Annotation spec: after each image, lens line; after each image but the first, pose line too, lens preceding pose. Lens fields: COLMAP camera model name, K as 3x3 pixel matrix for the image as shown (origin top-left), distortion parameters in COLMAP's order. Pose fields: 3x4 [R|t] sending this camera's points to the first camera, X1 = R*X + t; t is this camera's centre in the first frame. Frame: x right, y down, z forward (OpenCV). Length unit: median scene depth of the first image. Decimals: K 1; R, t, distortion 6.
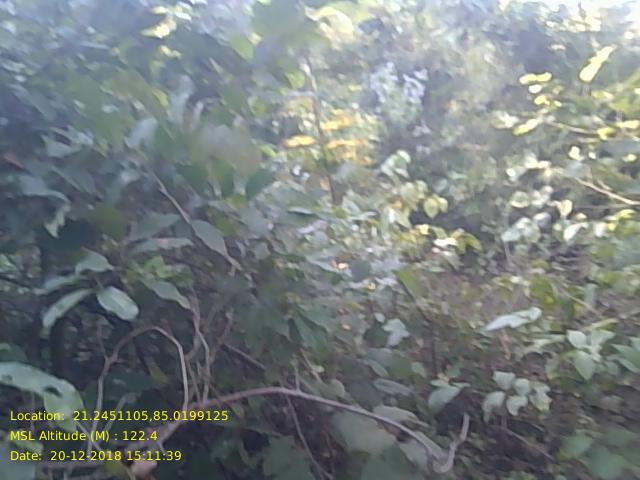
lens RADIAL K [[540.7, 0, 311.2], [0, 540.7, 239.3], [0, 0, 1]] dist [0.128708, -0.188185]
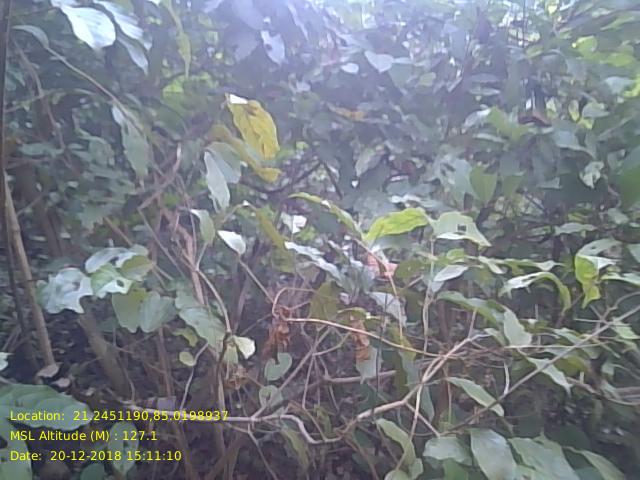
lens RADIAL K [[535.0, 0, 321.7], [0, 535.0, 236.2], [0, 0, 1]] dist [0.125148, -0.186367]
pose [[0.797571, 0.272811, -0.538010, -0.044691], [-0.250719, 0.961123, 0.115683, 0.016089], [0.548653, 0.042623, 0.834963, -0.036166]]
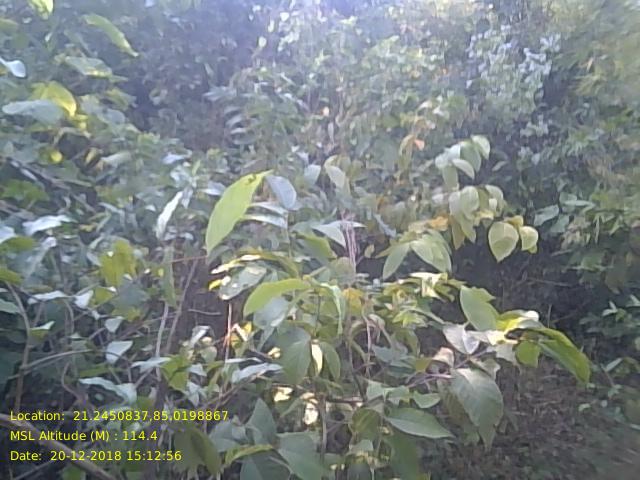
lens RADIAL K [[535.0, 0, 321.7], [0, 535.0, 236.2], [0, 0, 1]] dist [0.125148, -0.186367]
pose [[0.965466, 0.188306, -0.180044, 0.161407], [-0.193731, 0.980970, -0.012876, -0.025645], [0.174193, 0.047312, 0.983574, 0.525581]]
